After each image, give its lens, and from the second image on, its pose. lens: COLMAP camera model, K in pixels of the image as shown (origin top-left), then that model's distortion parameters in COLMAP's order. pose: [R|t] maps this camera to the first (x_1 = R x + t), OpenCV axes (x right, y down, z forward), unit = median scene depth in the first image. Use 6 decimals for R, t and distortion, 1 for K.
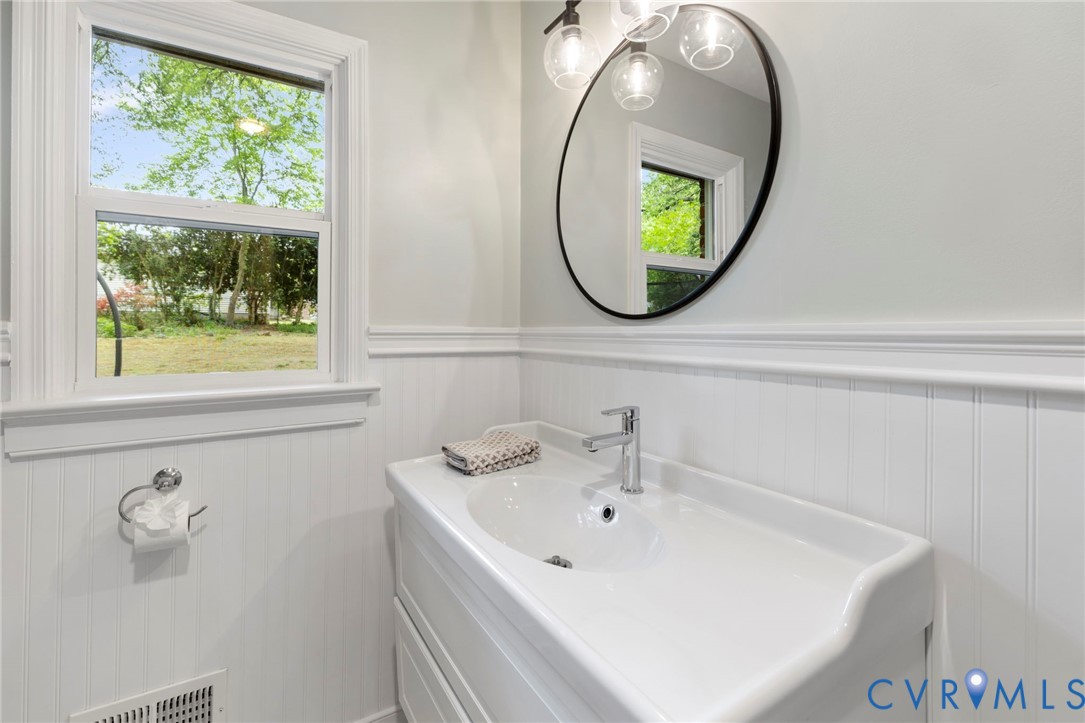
lens RADIAL K [[485.2, 0, 539.7], [0, 485.2, 330.6], [0, 0, 1]] dist [0.004540, 0.000699]
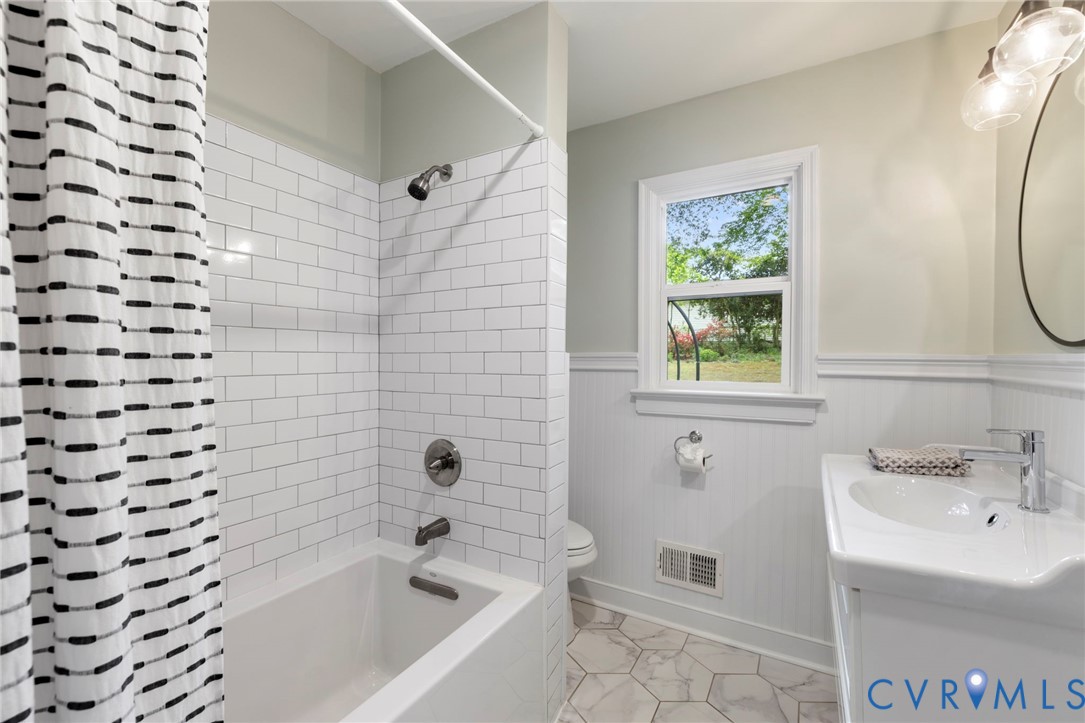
lens RADIAL K [[485.2, 0, 535.8], [0, 485.2, 359.3], [0, 0, 1]] dist [0.004540, 0.000699]
pose [[0.486886, 0.008342, -0.873426, 0.453402], [-0.004054, 0.999965, 0.007290, -0.000254], [0.873456, -0.000008, 0.486903, -0.355125]]
